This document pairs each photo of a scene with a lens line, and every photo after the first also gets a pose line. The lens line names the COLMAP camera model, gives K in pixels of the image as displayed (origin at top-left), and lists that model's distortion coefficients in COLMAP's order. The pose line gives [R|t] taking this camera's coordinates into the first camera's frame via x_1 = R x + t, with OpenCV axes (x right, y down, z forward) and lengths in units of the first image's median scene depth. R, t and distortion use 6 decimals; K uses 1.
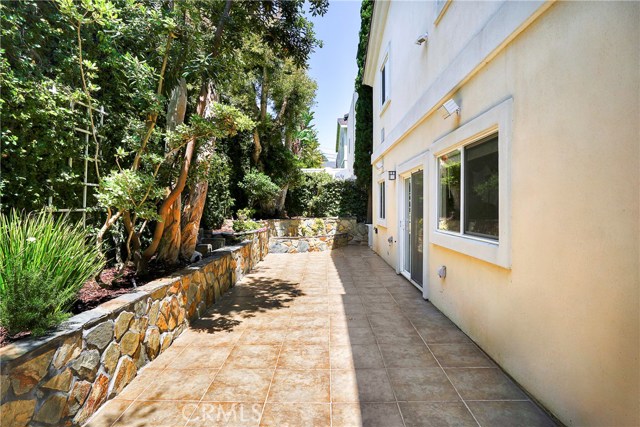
lens RADIAL K [[352.2, 0, 327.0], [0, 352.2, 212.4], [0, 0, 1]] dist [-0.030346, 0.014382]
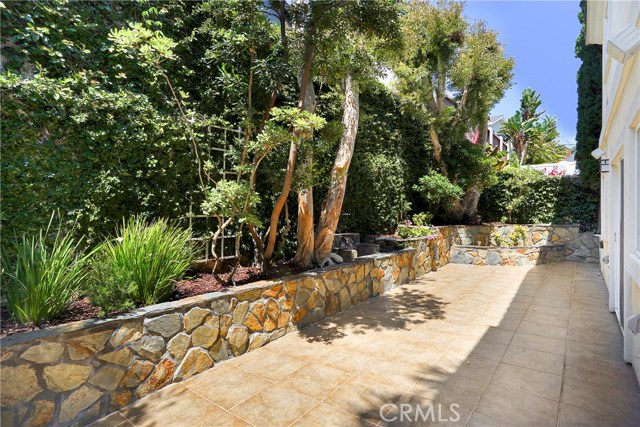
lens RADIAL K [[352.2, 0, 316.4], [0, 352.2, 212.3], [0, 0, 1]] dist [-0.030346, 0.014382]
pose [[0.794092, 0.000263, -0.607798, 0.274751], [-0.006249, 0.999951, -0.007732, -0.010775], [0.607765, 0.009938, 0.794054, 0.224596]]
